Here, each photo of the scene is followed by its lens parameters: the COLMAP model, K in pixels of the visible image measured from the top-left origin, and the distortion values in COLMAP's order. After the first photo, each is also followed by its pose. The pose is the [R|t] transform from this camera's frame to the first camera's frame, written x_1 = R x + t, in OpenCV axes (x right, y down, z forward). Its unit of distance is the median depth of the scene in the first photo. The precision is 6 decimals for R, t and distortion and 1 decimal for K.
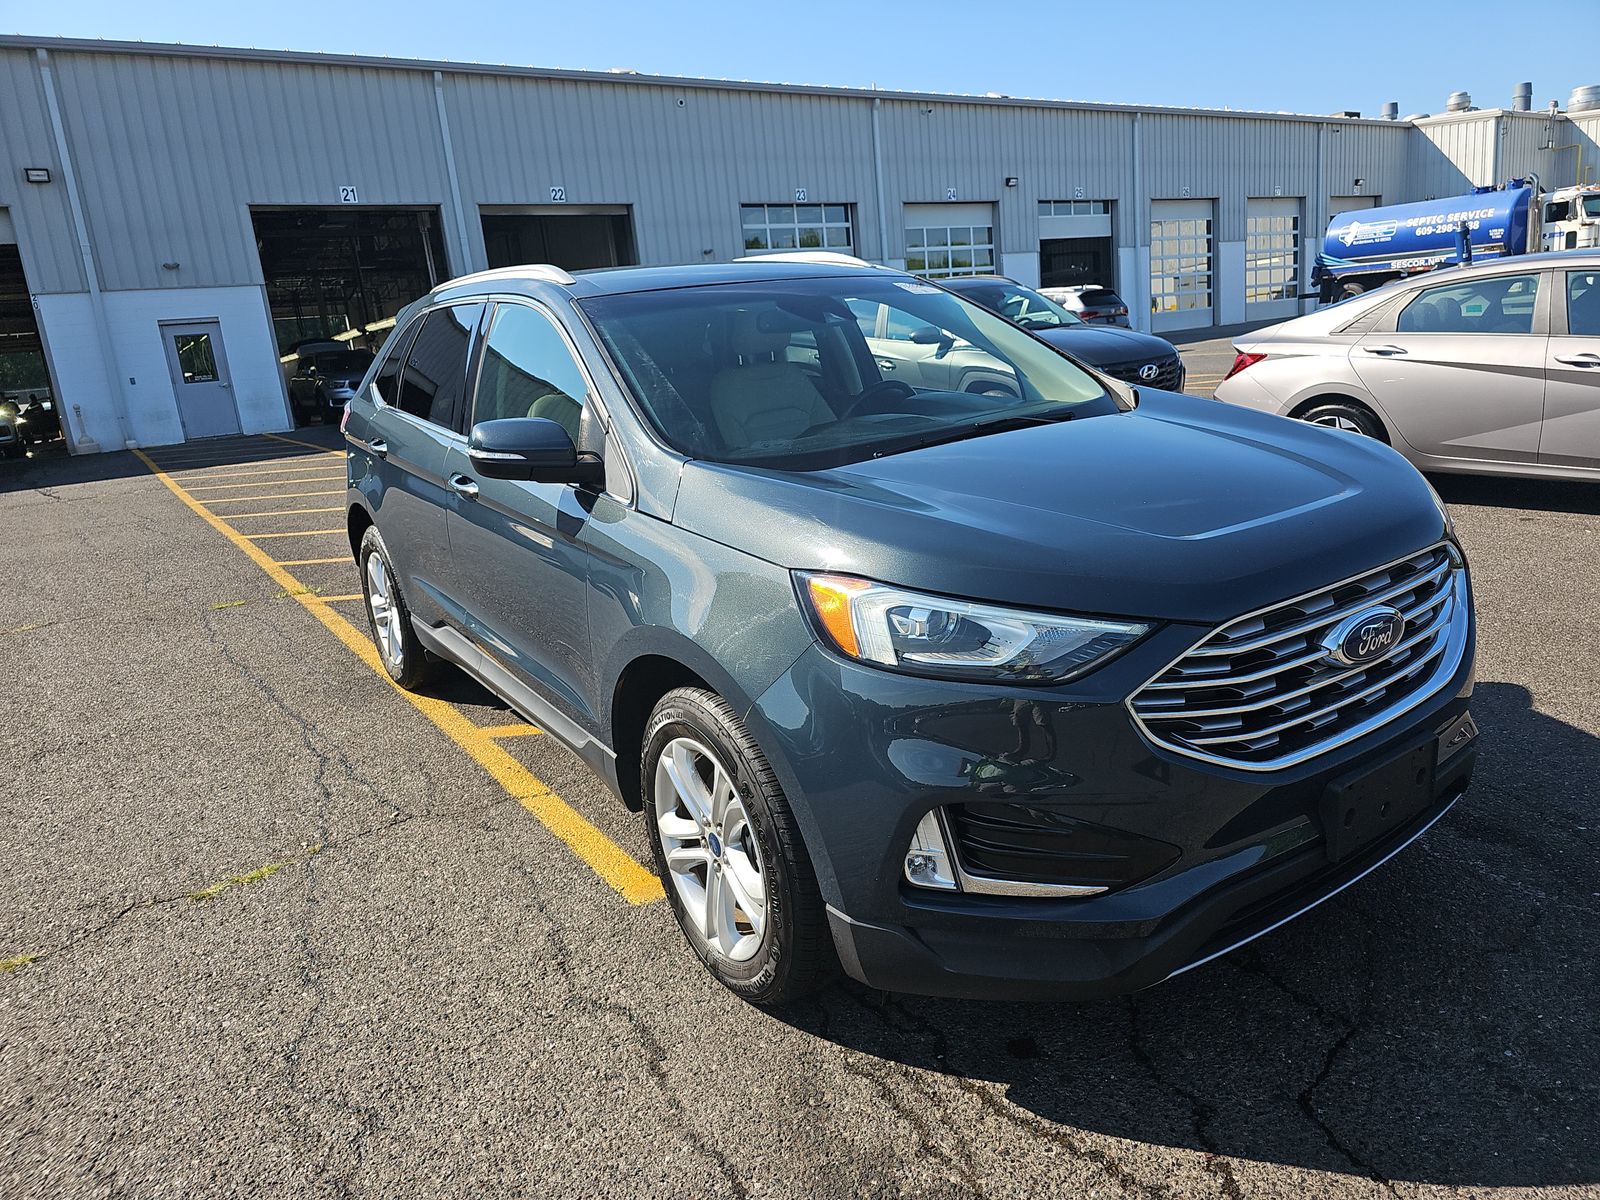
lens RADIAL K [[1076.7, 0, 800.0], [0, 1076.7, 600.0], [0, 0, 1]] dist [0.019849, -0.026307]
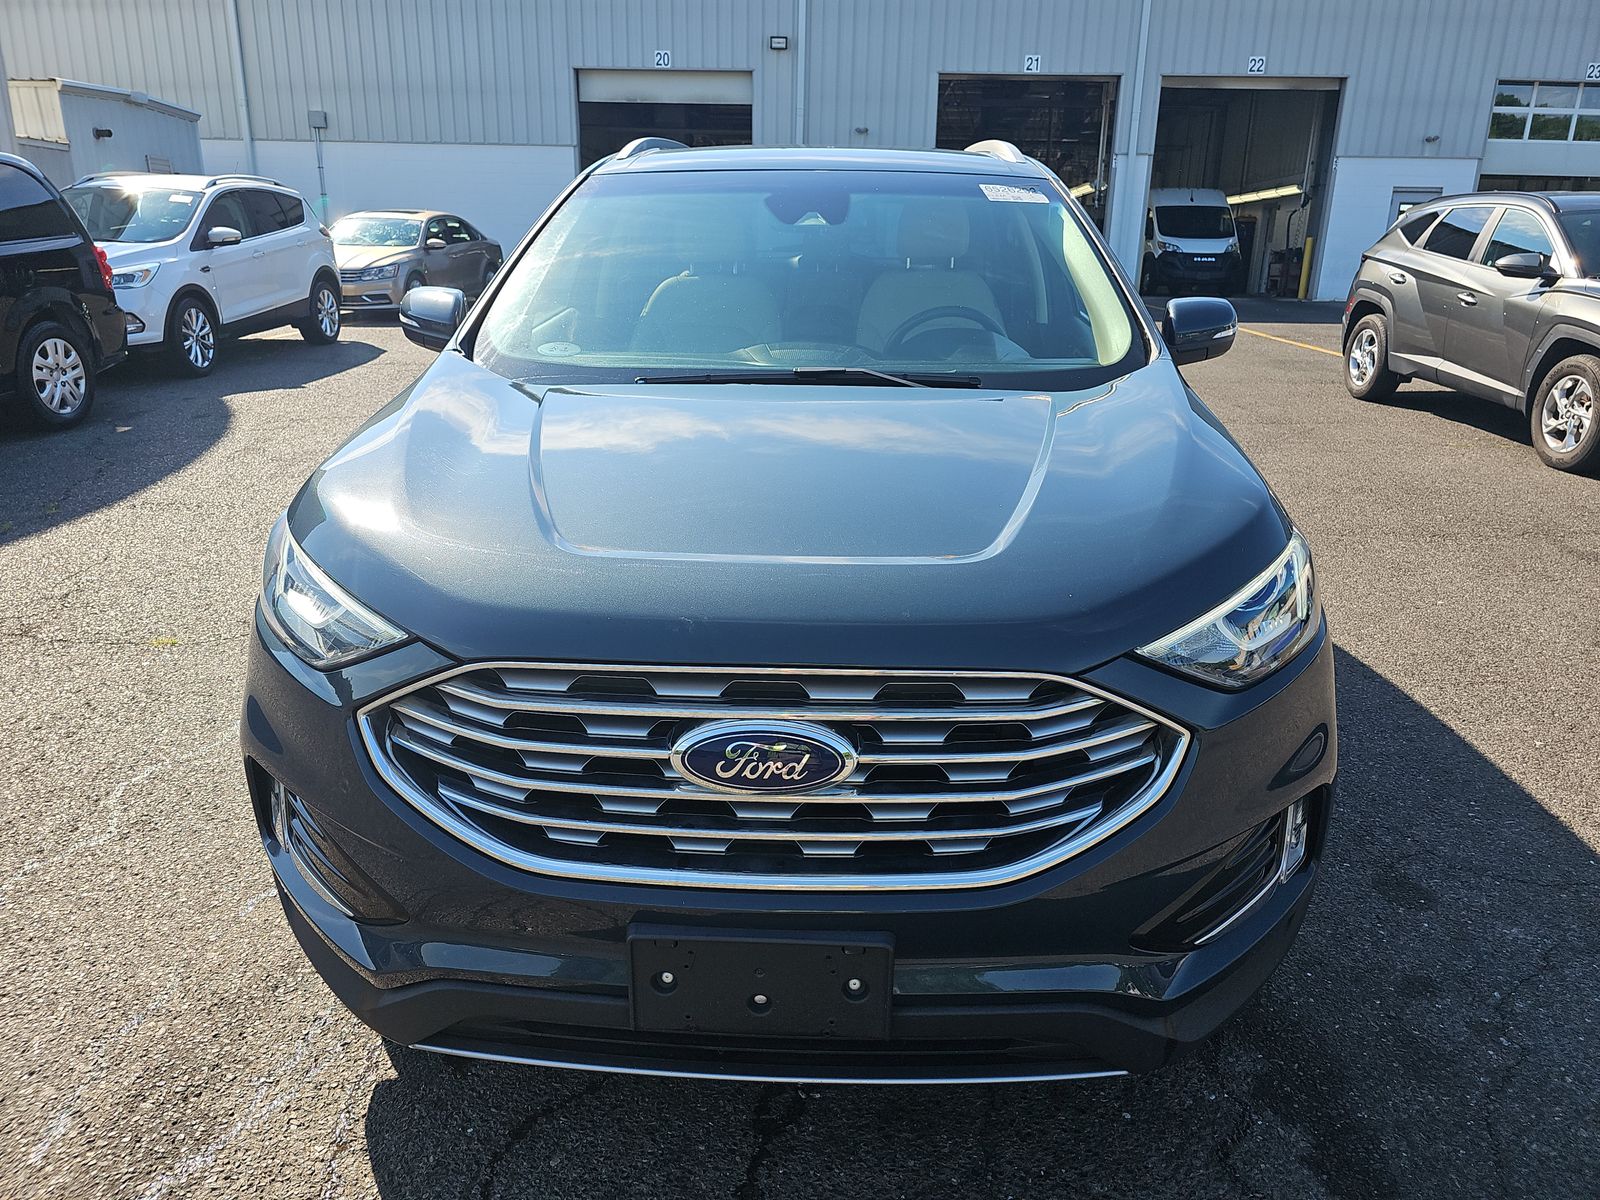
lens RADIAL K [[1076.7, 0, 800.0], [0, 1076.7, 600.0], [0, 0, 1]] dist [0.019849, -0.026307]
pose [[0.795571, 0.276529, -0.539072, 0.095953], [-0.220905, 0.960908, 0.166903, -0.019344], [0.564152, -0.013700, 0.825557, 0.050959]]
